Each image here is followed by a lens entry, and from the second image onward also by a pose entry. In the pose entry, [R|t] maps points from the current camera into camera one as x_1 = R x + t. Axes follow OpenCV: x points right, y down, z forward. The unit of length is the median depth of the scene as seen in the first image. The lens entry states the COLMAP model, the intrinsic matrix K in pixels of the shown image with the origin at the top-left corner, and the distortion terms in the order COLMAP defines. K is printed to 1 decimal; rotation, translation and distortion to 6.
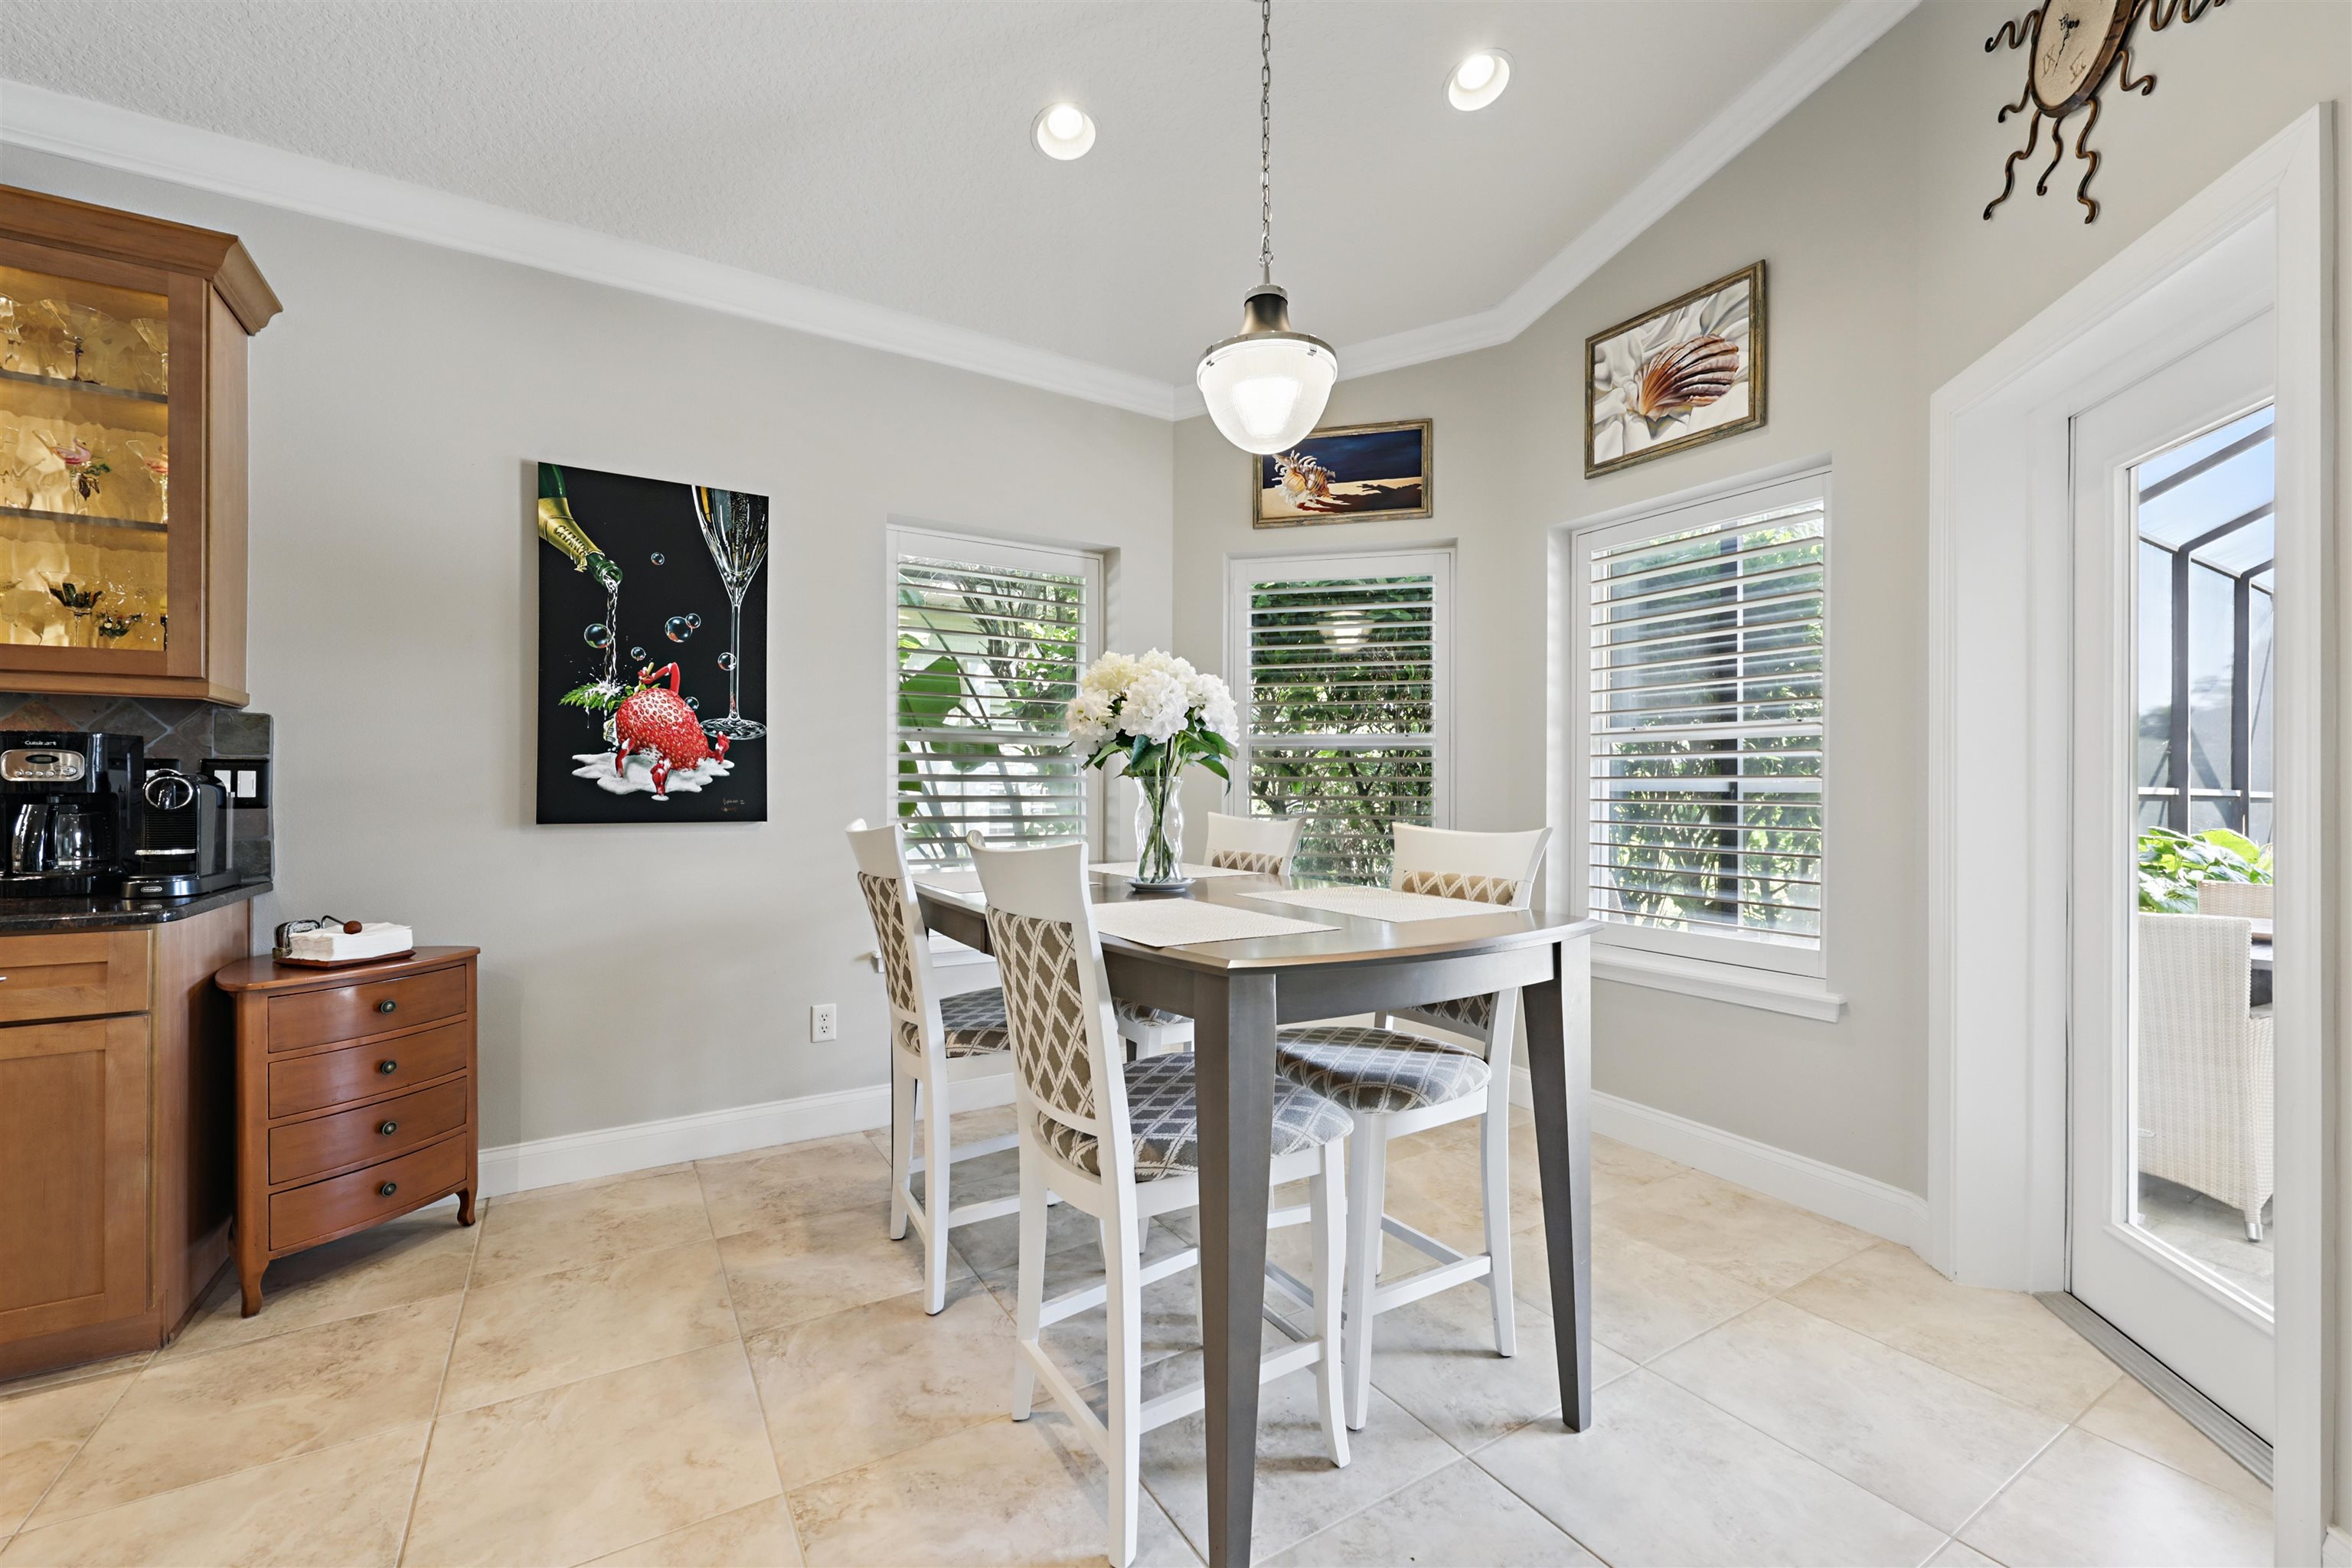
lens RADIAL K [[964.1, 0, 1169.5], [0, 964.1, 789.1], [0, 0, 1]] dist [-0.000384, 0.000394]
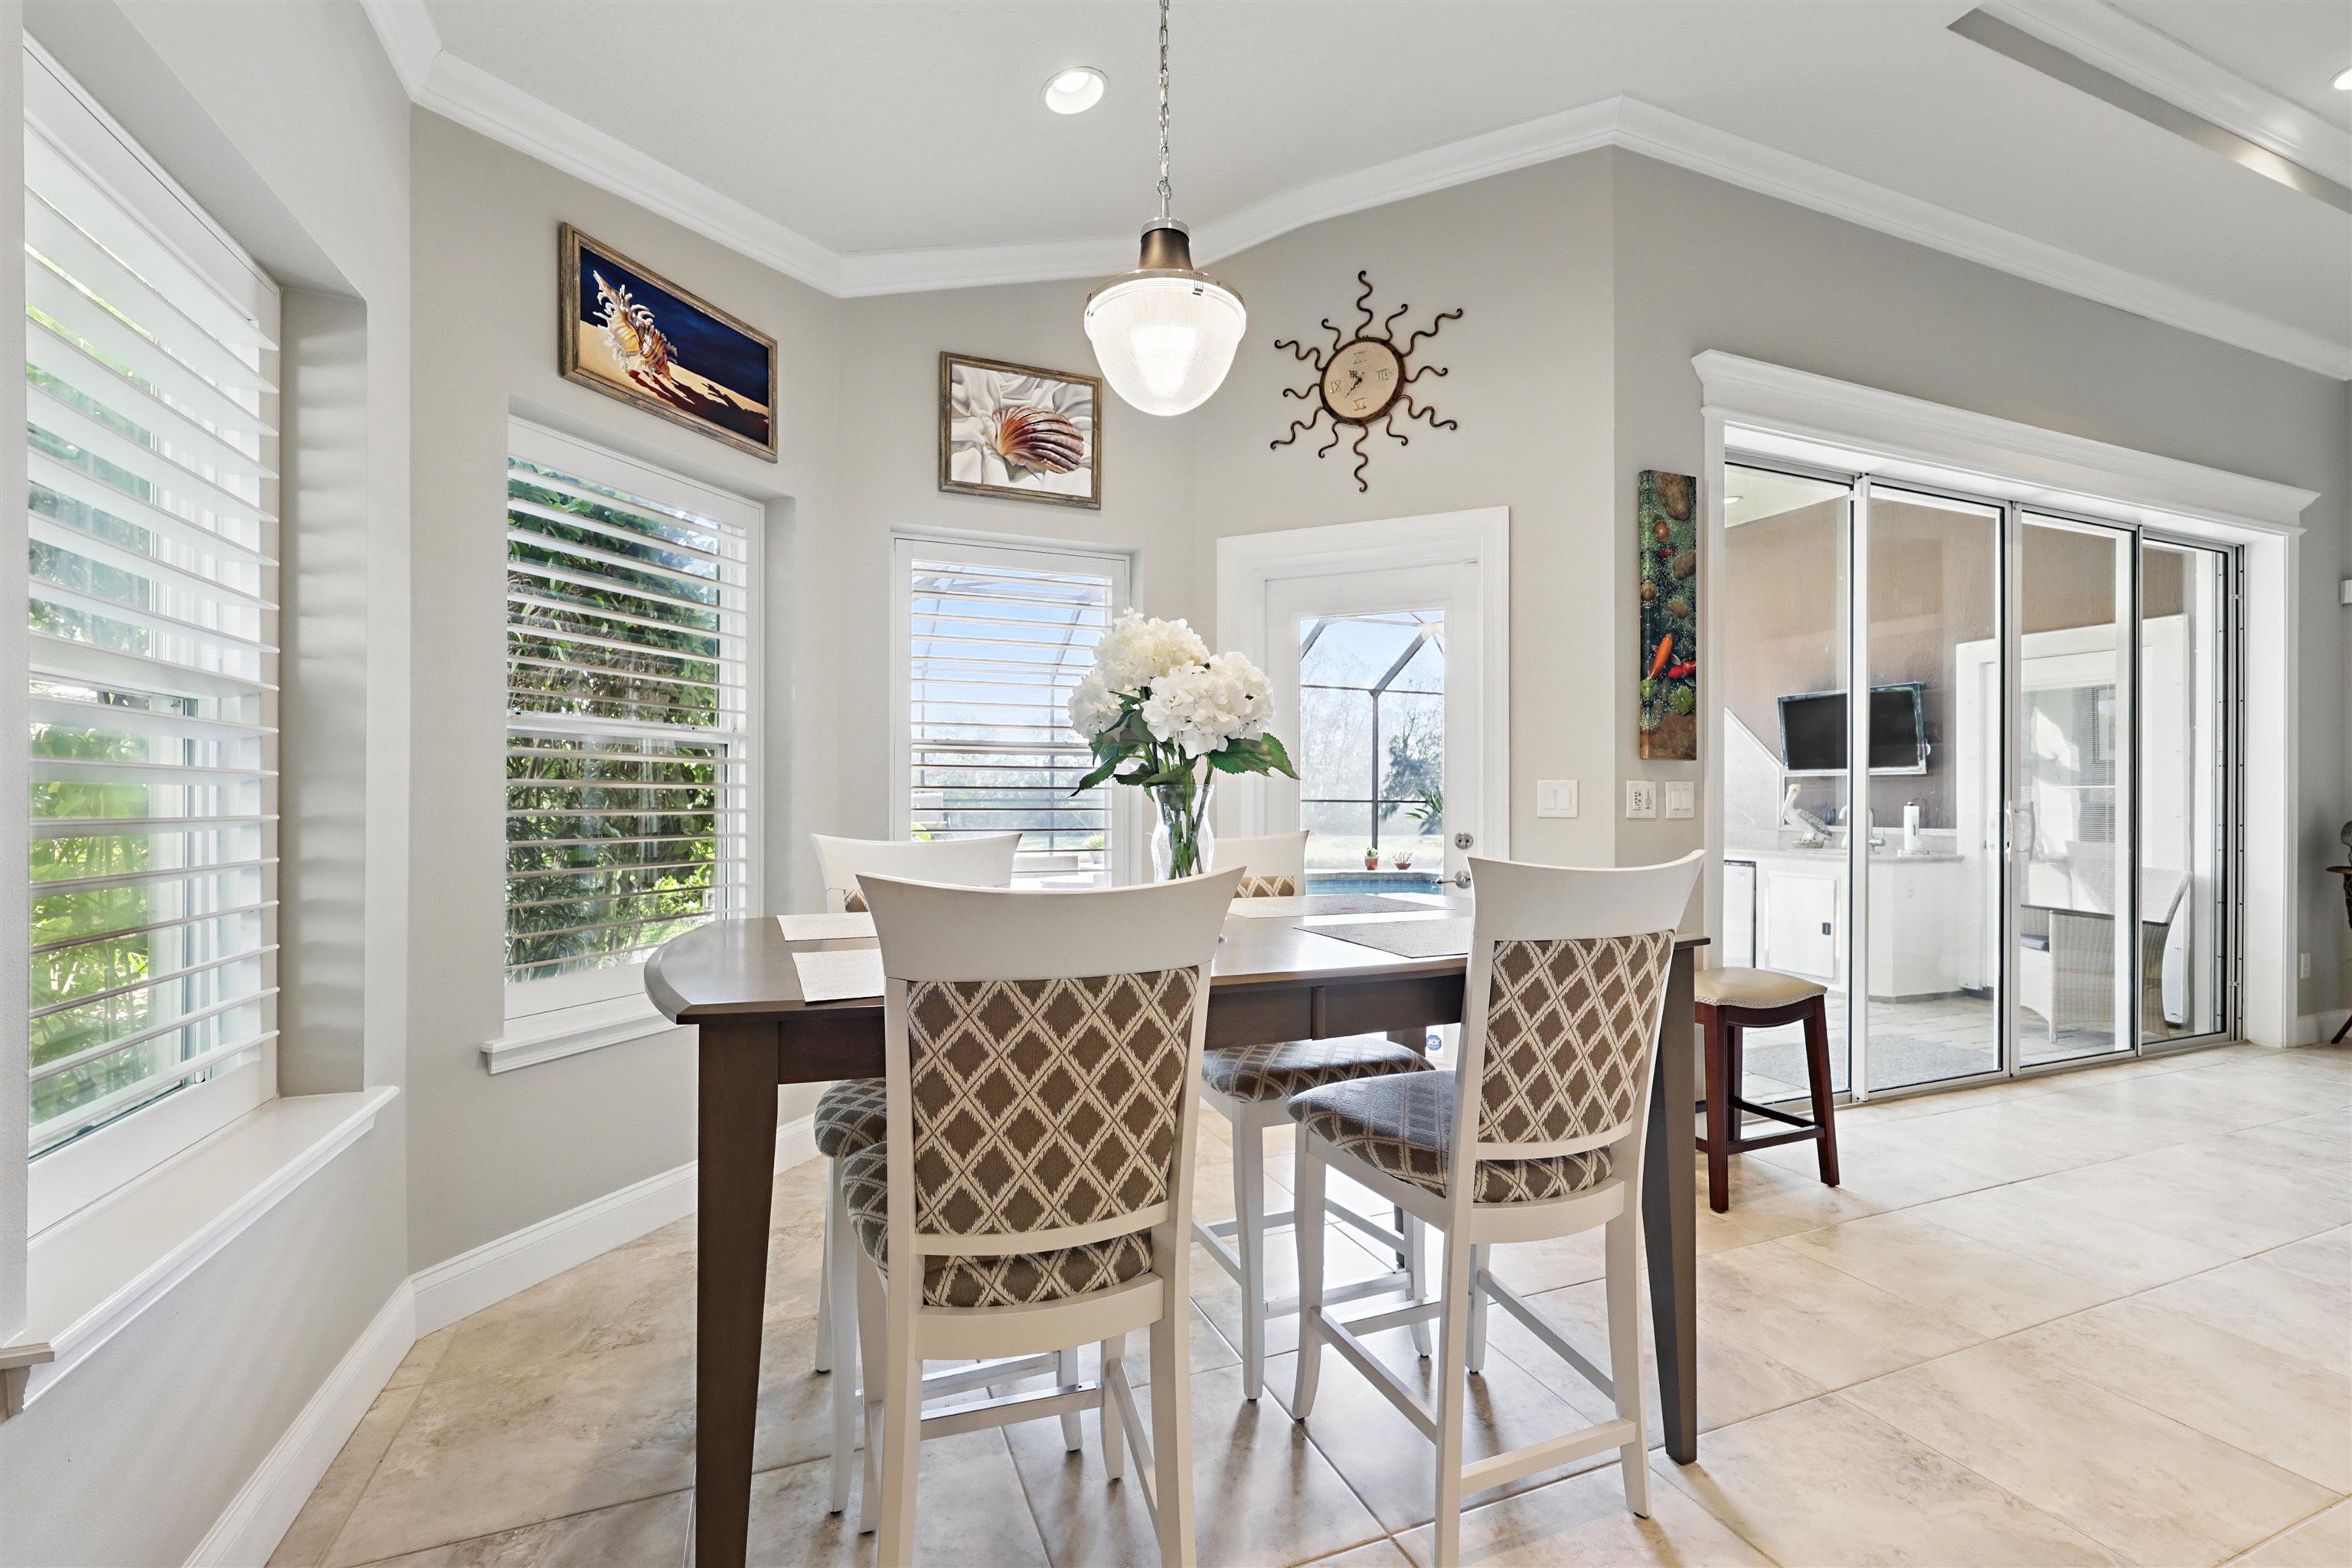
lens RADIAL K [[996.5, 0, 1179.4], [0, 996.5, 789.1], [0, 0, 1]] dist [-0.001601, 0.000315]
pose [[0.157029, 0.012776, 0.987511, -0.549172], [0.002108, 0.999910, -0.013271, 0.002682], [-0.987592, 0.004166, 0.156987, 0.596540]]
